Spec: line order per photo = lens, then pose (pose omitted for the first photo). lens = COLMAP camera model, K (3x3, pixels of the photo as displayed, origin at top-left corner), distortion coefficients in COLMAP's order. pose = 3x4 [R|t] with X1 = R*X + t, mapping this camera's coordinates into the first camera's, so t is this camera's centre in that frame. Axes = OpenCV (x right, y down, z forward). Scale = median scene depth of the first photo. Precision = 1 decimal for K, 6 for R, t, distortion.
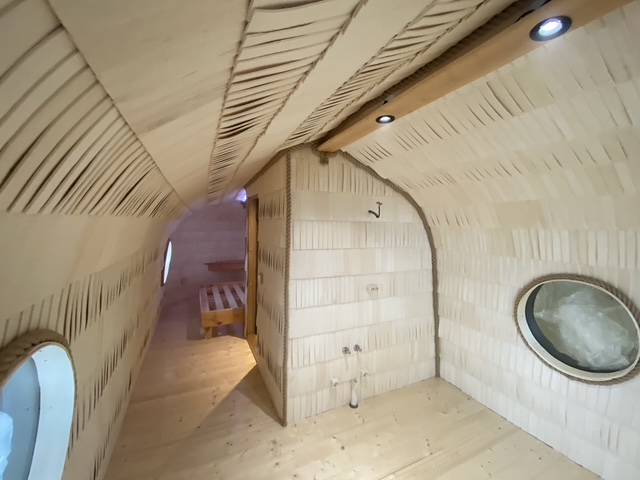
lens RADIAL K [[257.7, 0, 318.0], [0, 257.7, 239.6], [0, 0, 1]] dist [0.028939, -0.025939]
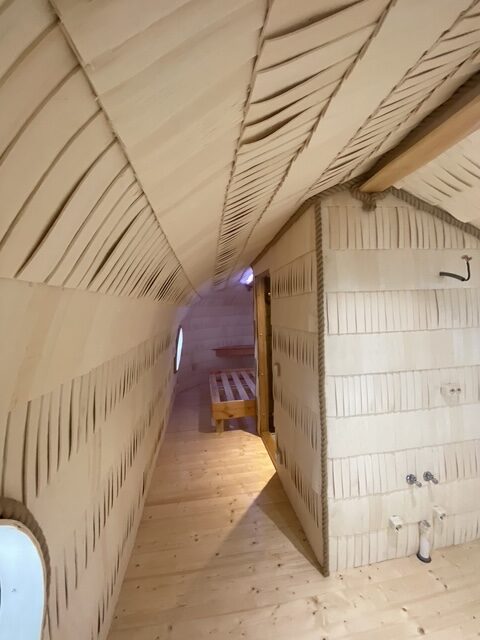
lens RADIAL K [[257.7, 0, 240.0], [0, 257.7, 320.0], [0, 0, 1]] dist [0.028939, -0.025939]
pose [[0.955260, -0.041671, -0.292818, -0.108654], [0.038429, 0.999120, -0.016819, 0.000923], [0.293262, 0.004813, 0.956020, 0.214399]]
